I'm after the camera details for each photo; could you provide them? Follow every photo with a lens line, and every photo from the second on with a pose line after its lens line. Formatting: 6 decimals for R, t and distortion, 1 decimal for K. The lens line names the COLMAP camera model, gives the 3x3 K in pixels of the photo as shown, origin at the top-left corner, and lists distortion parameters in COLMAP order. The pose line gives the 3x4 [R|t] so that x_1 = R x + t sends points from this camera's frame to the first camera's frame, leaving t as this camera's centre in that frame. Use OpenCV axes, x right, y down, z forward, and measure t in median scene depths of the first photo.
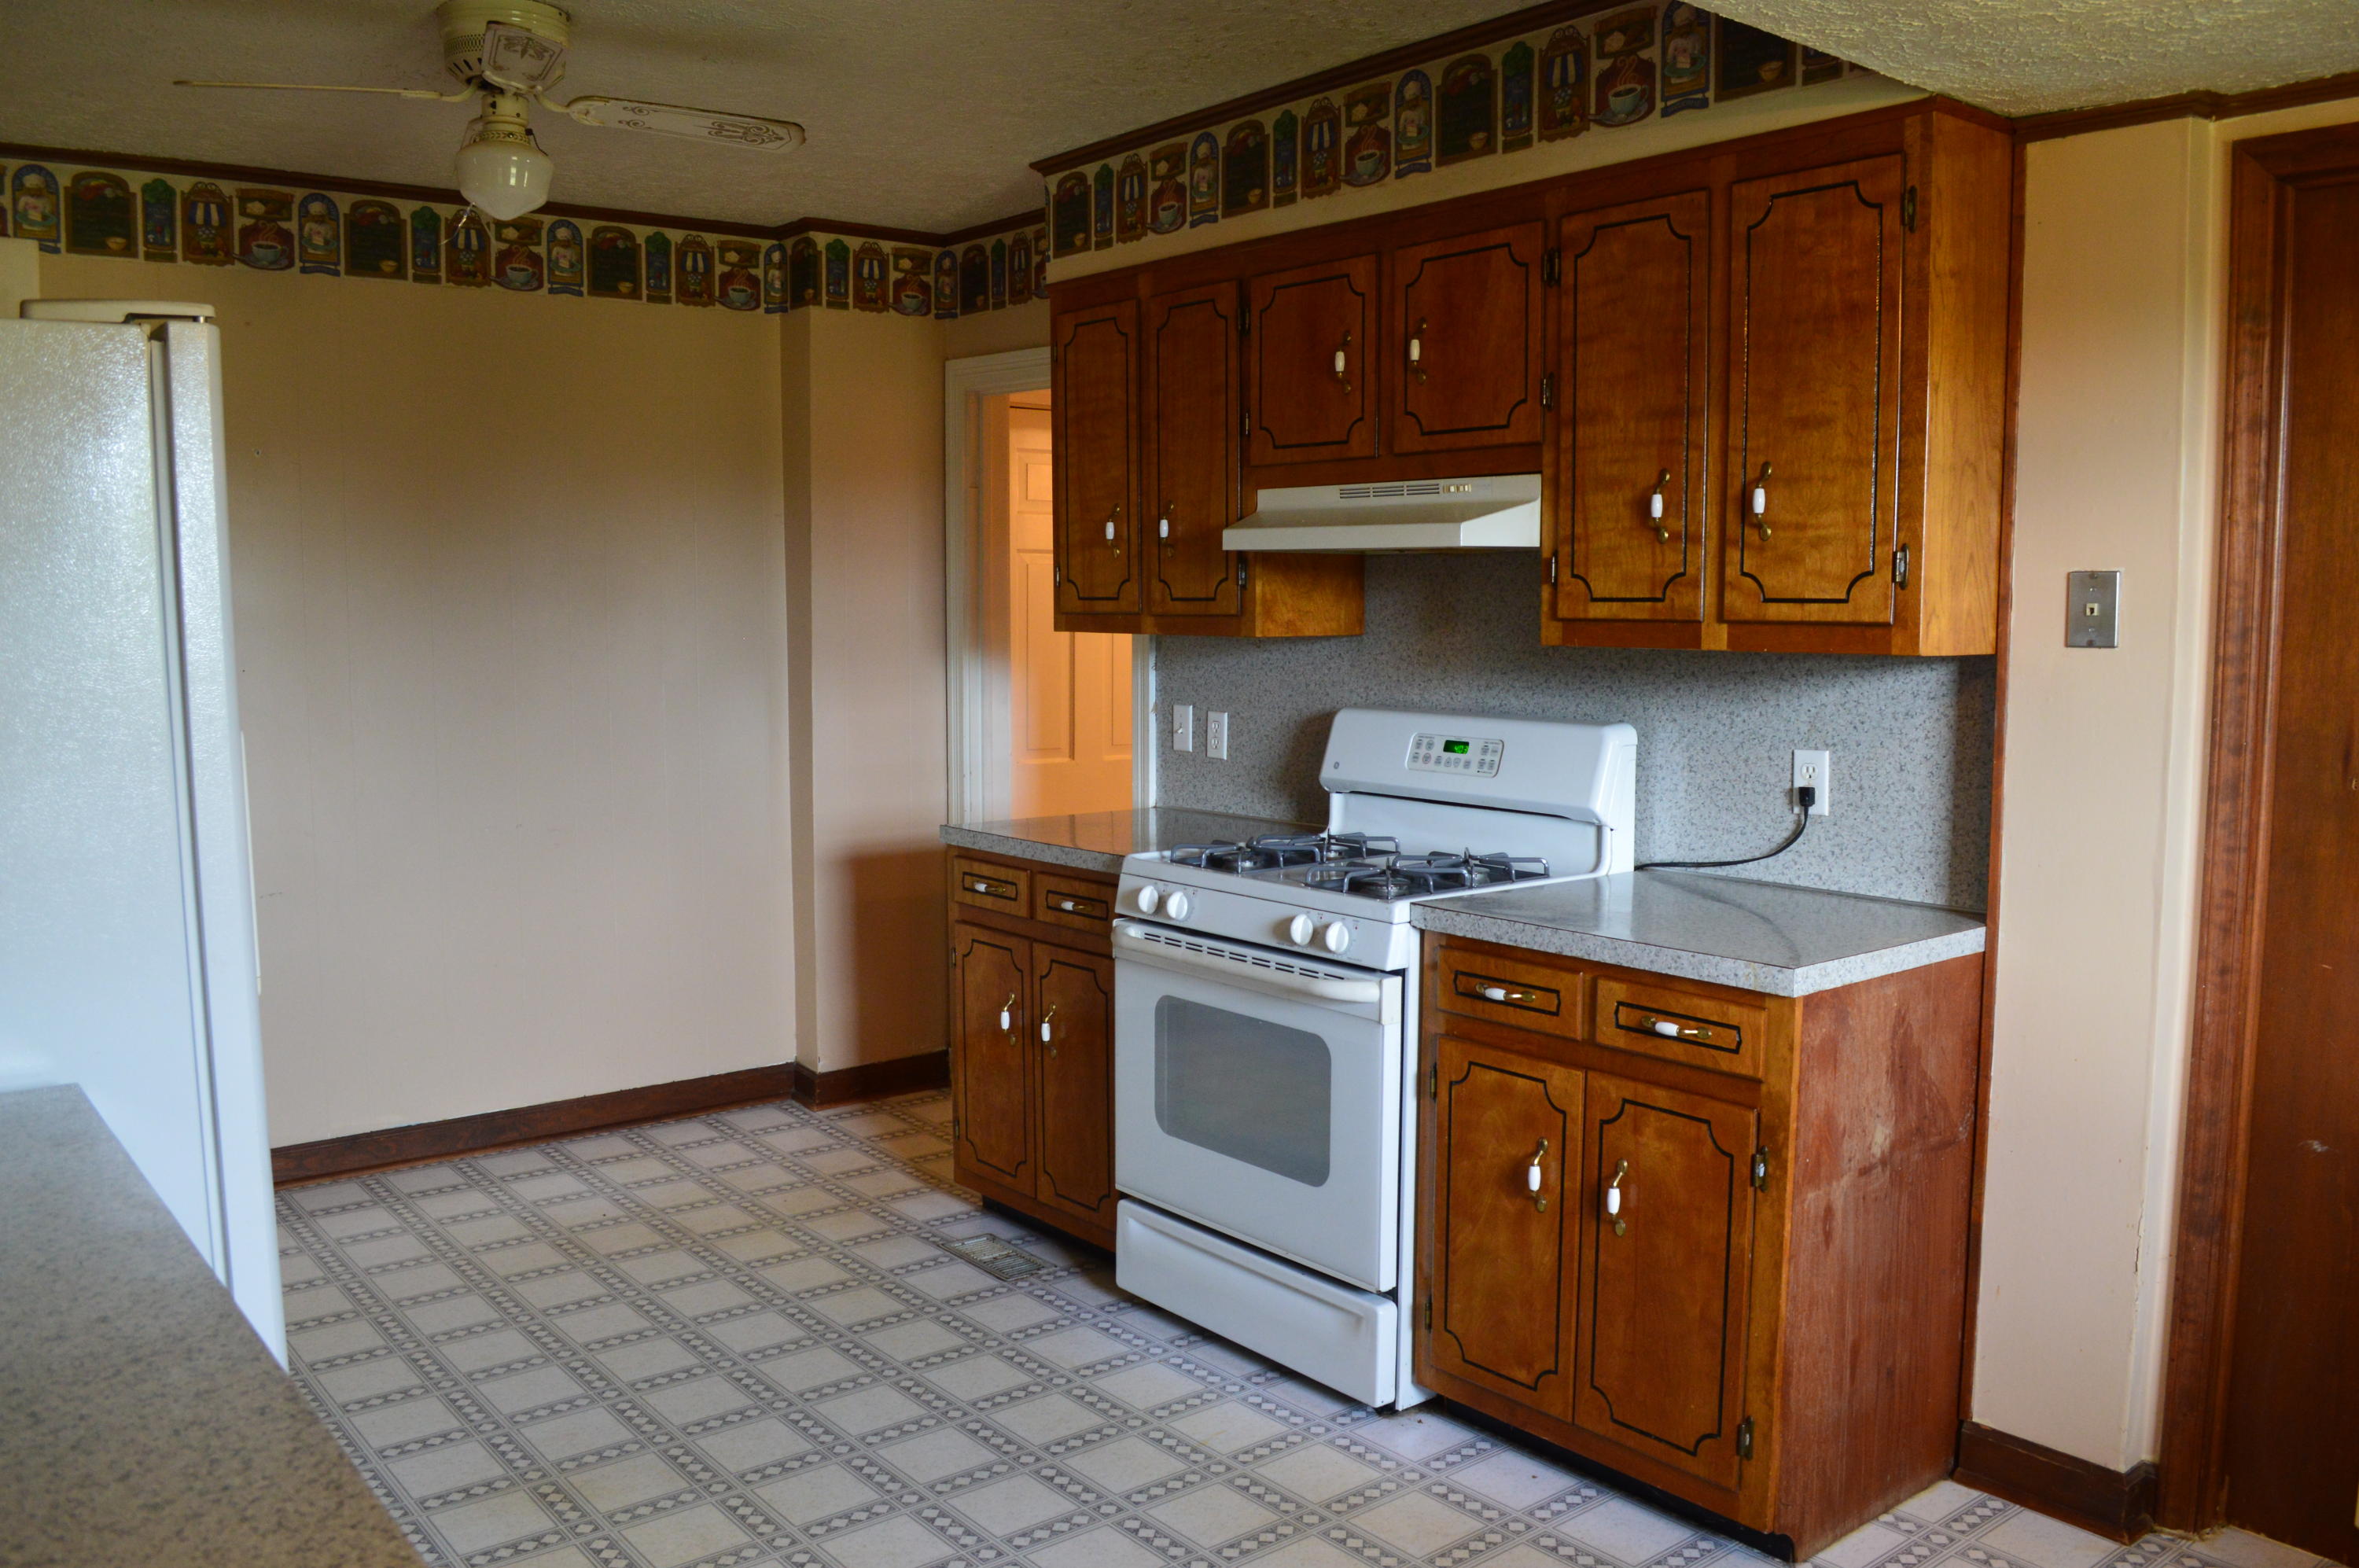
lens RADIAL K [[1876.7, 0, 1192.5], [0, 1876.7, 804.6], [0, 0, 1]] dist [-0.081470, 0.010025]
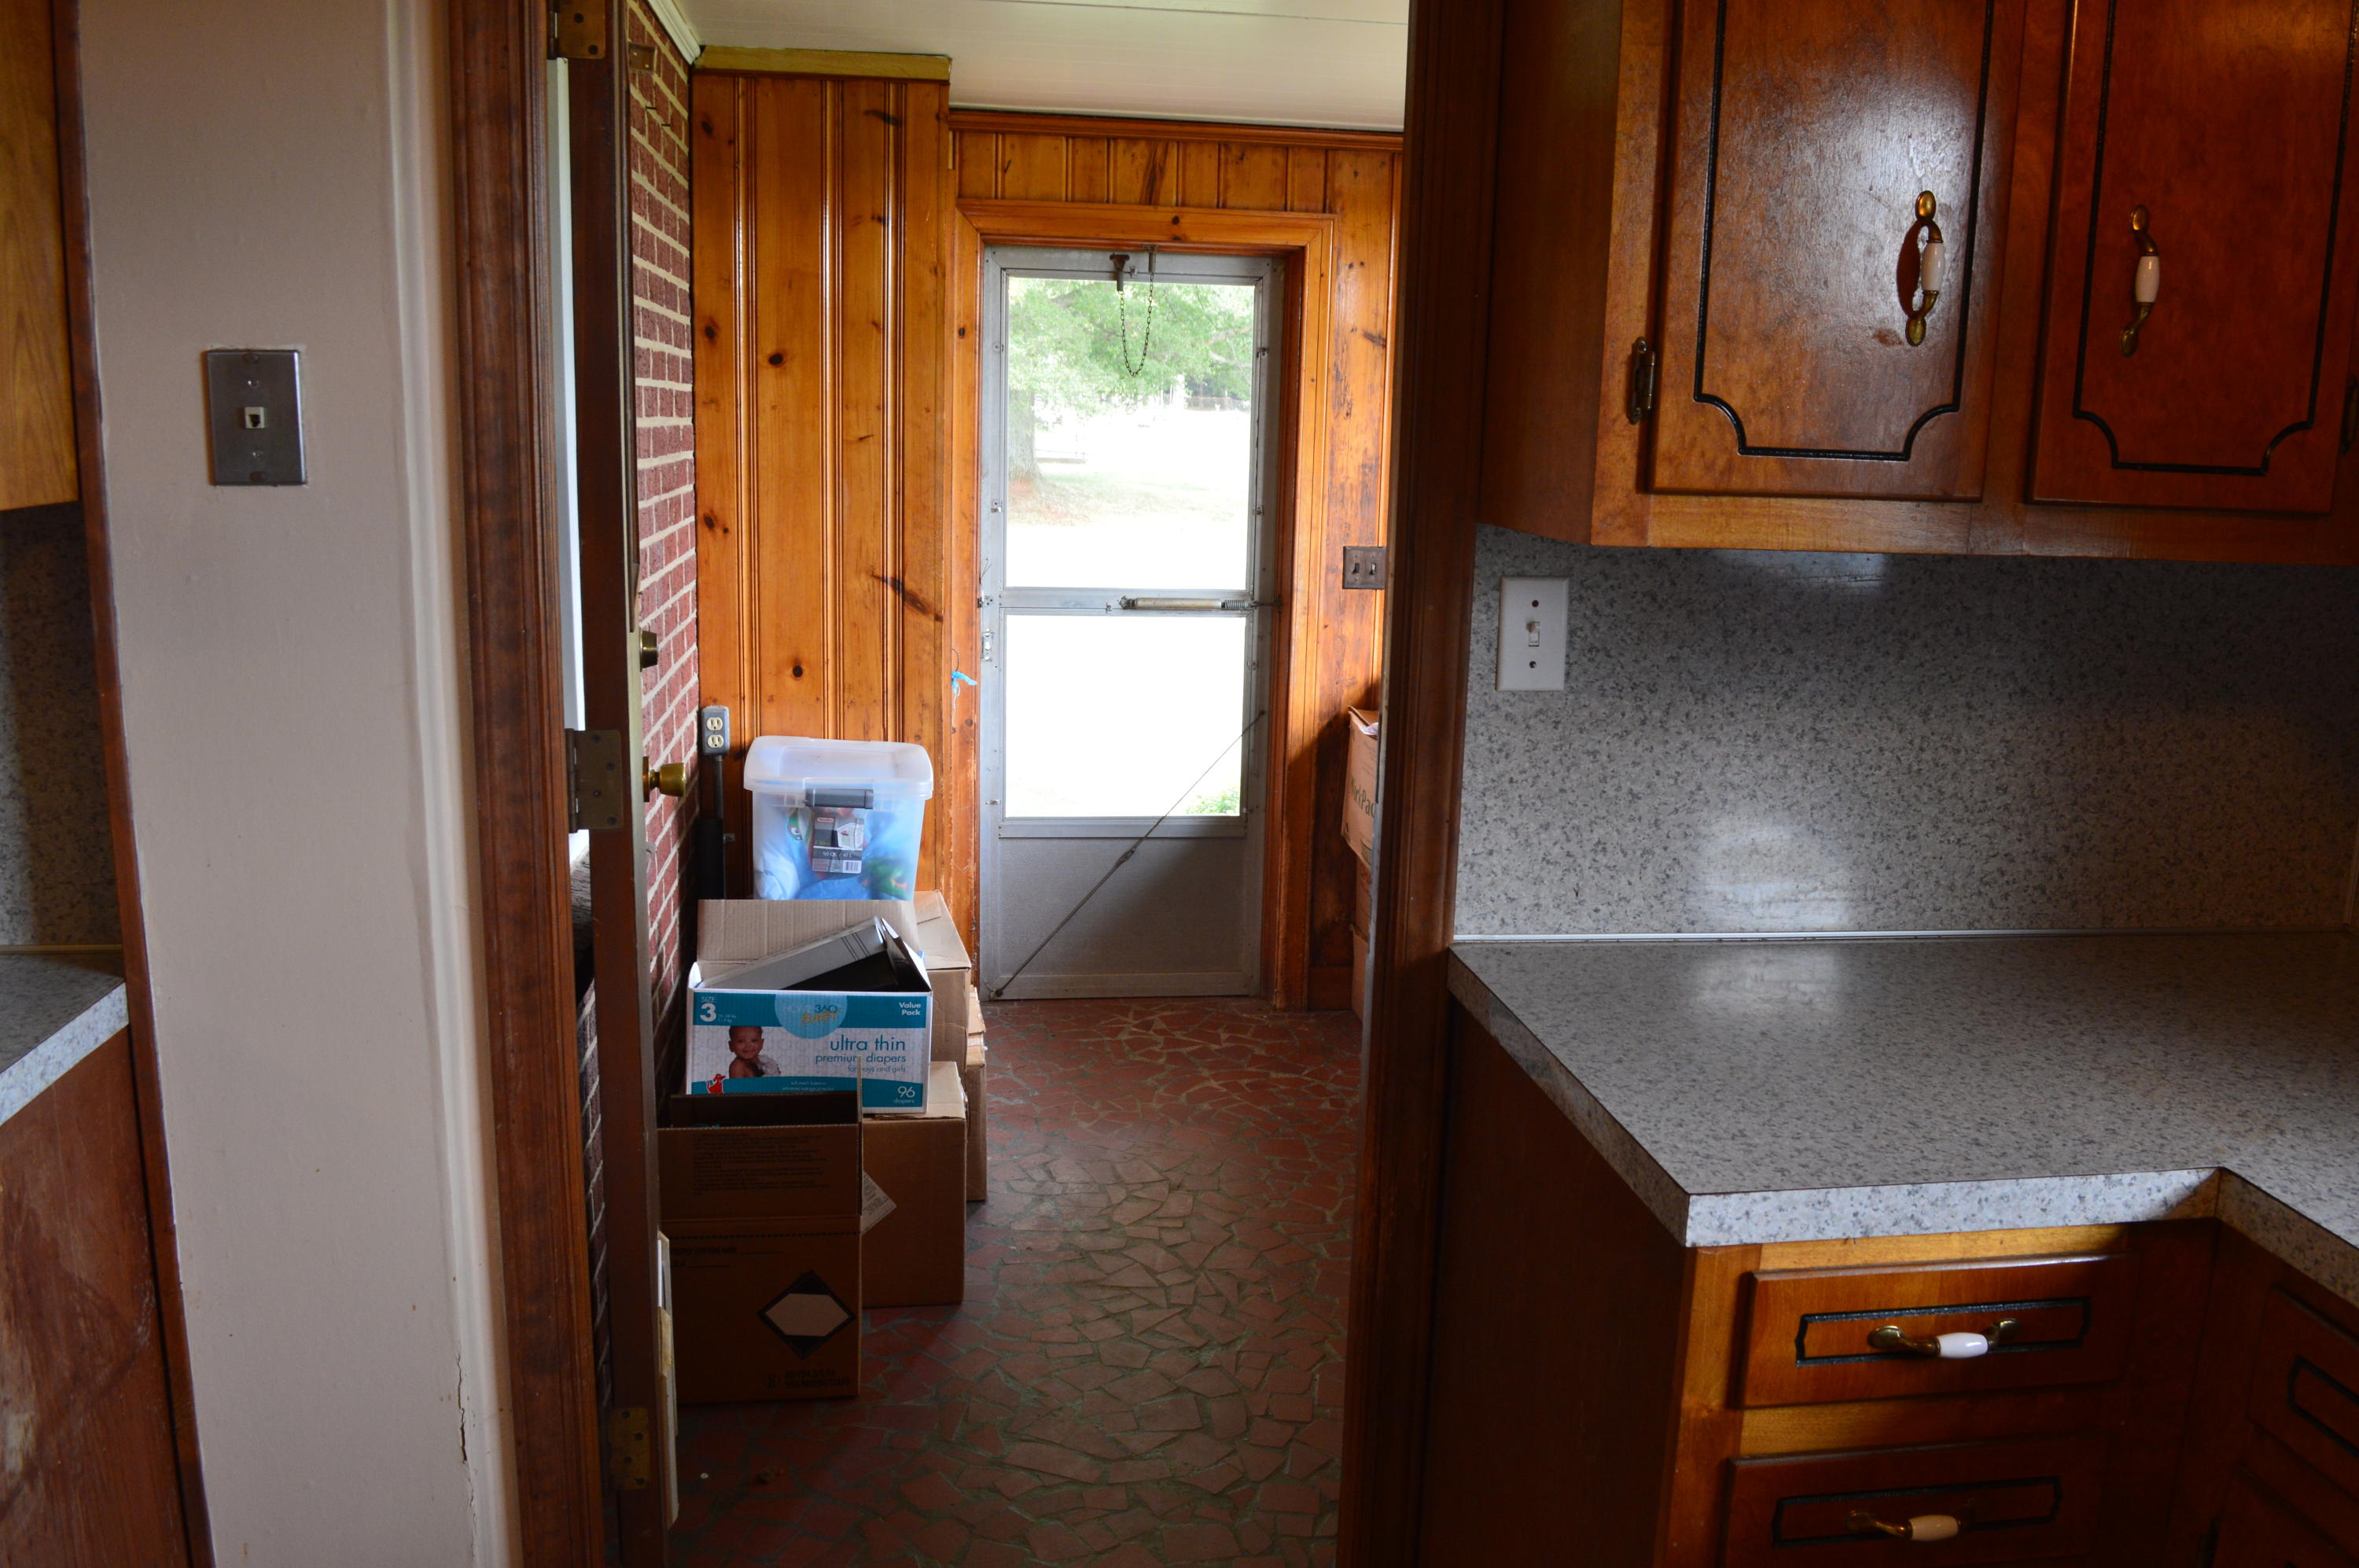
lens RADIAL K [[1876.7, 0, 1200.9], [0, 1876.7, 787.6], [0, 0, 1]] dist [-0.081470, 0.010025]
pose [[0.513847, -0.151797, 0.844345, 0.132775], [0.071053, 0.988370, 0.134448, -0.044705], [-0.854934, -0.009092, 0.518657, 0.421434]]
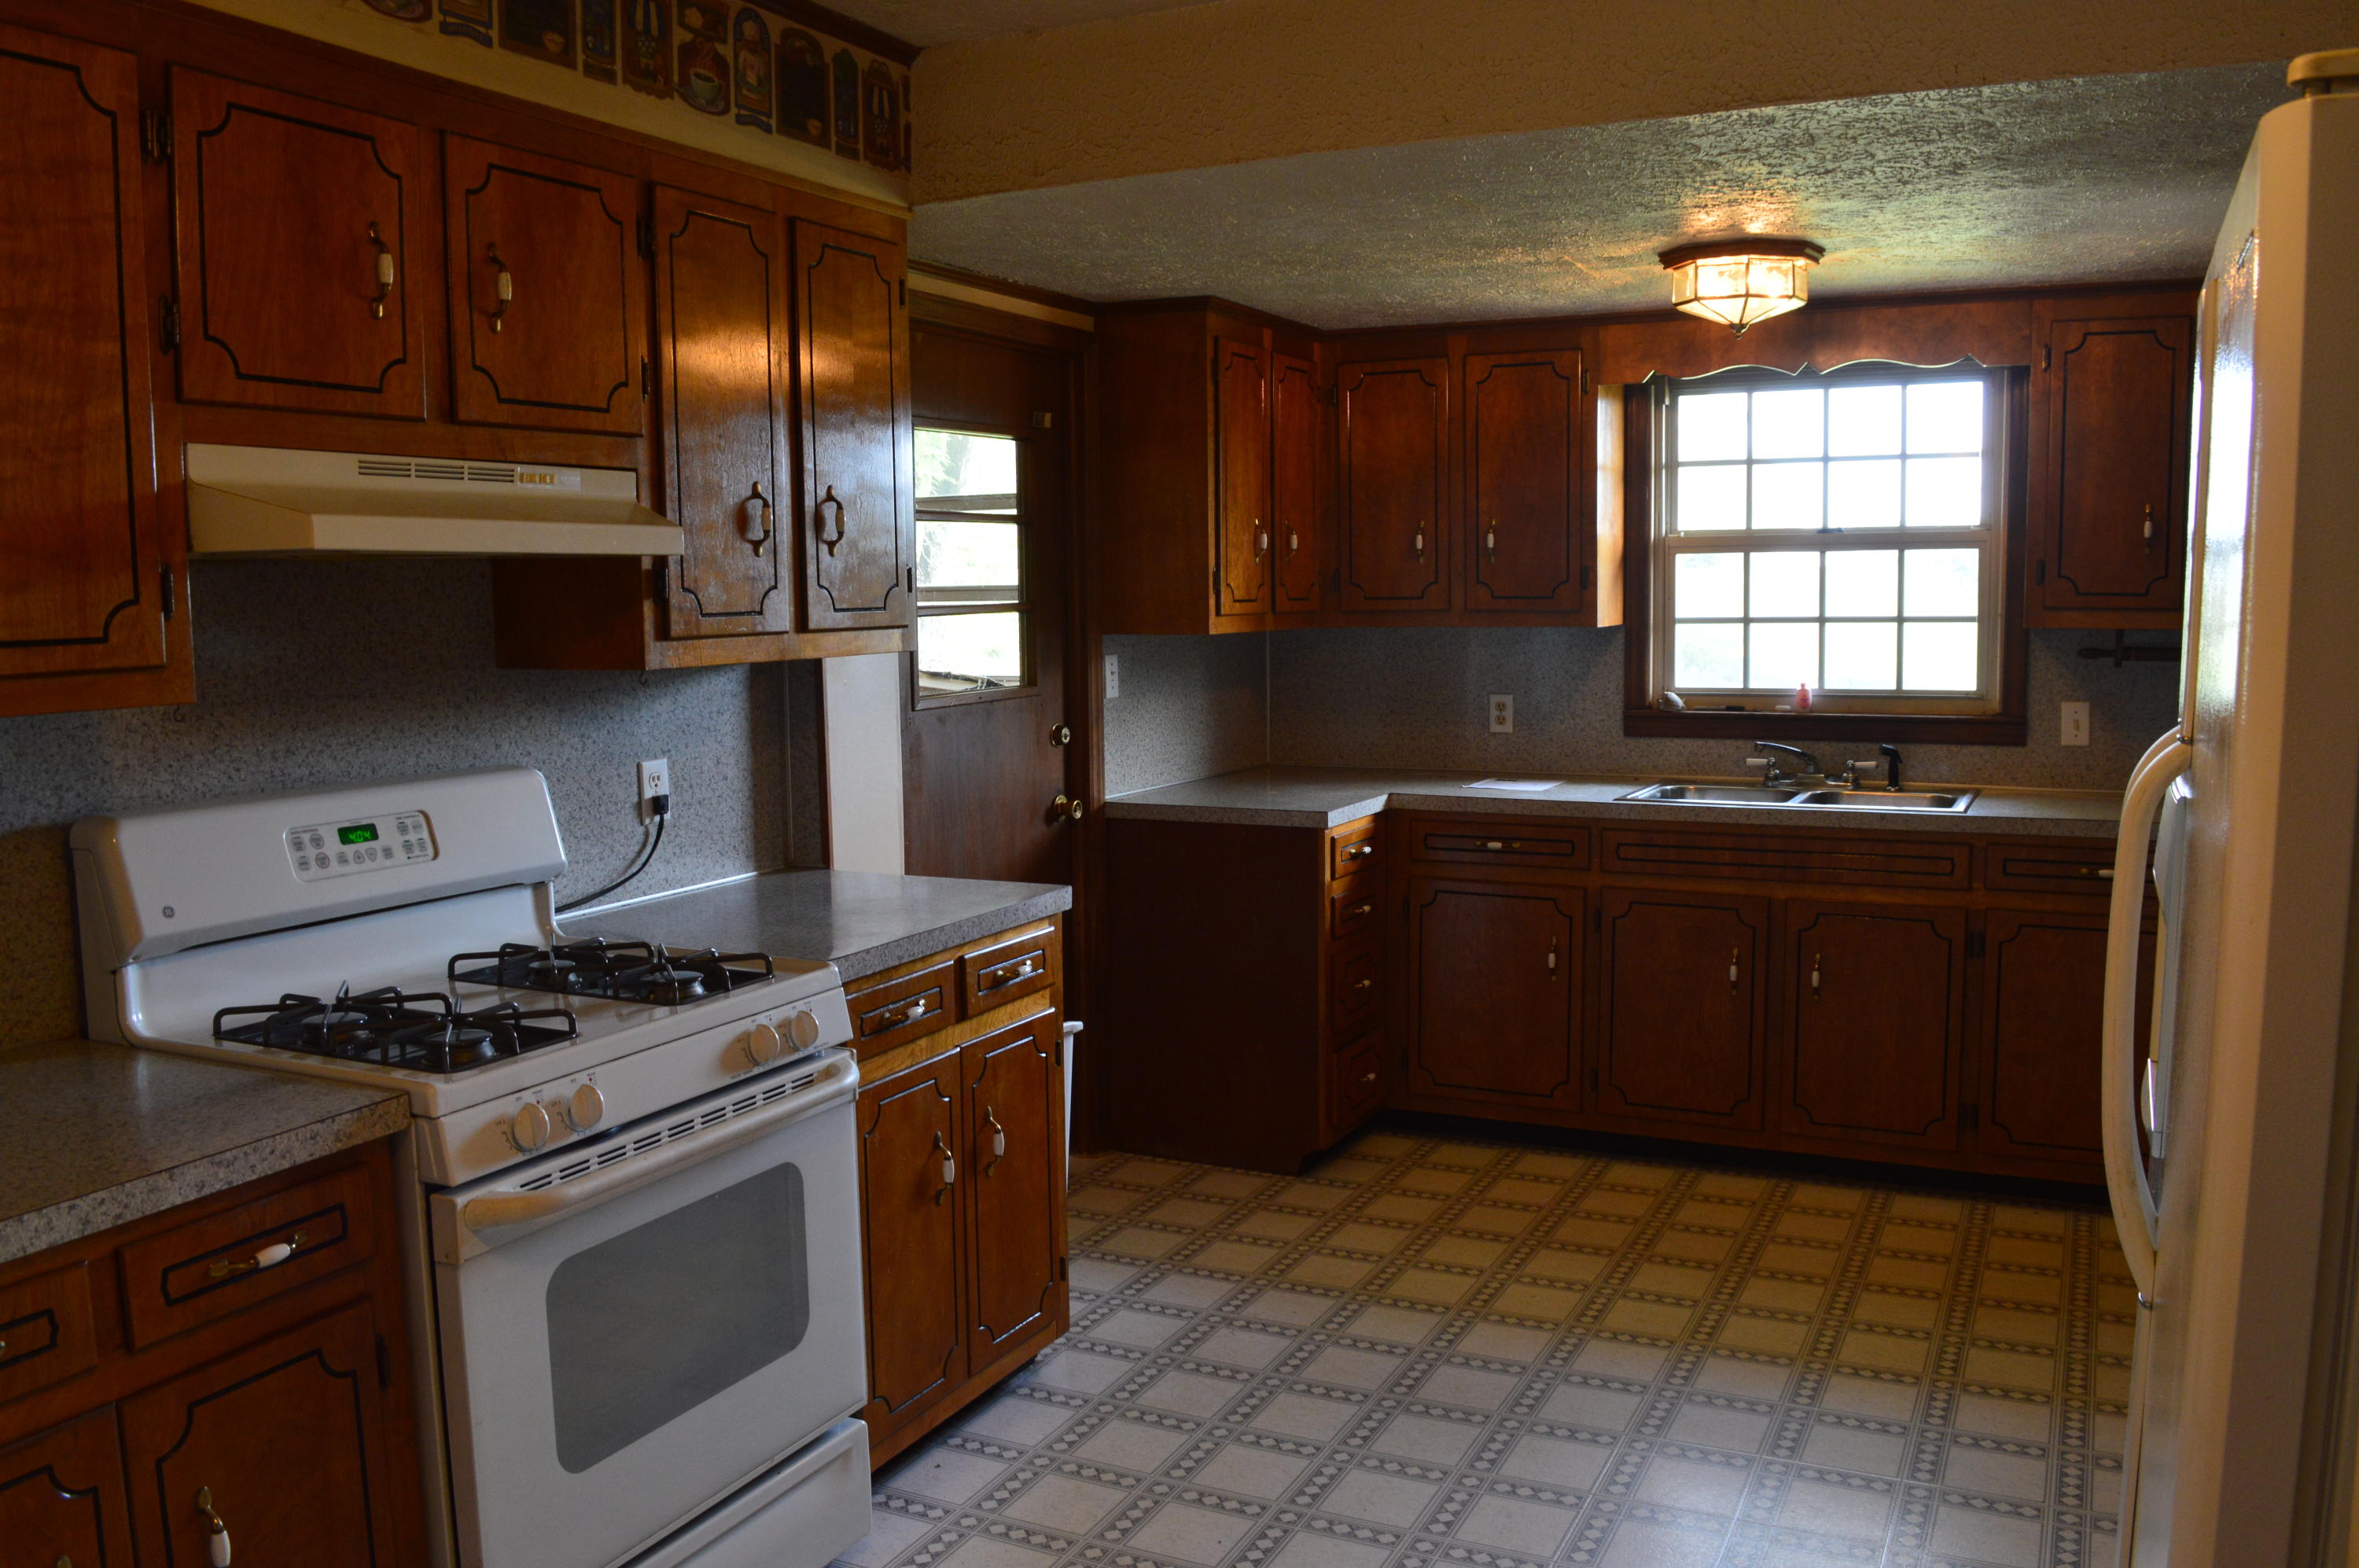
lens RADIAL K [[1876.7, 0, 1177.0], [0, 1876.7, 786.4], [0, 0, 1]] dist [-0.081470, 0.010025]
pose [[-0.416904, -0.094316, 0.904044, -0.780971], [0.111669, 0.981753, 0.153919, -0.153561], [-0.902065, 0.165123, -0.398764, 1.261909]]
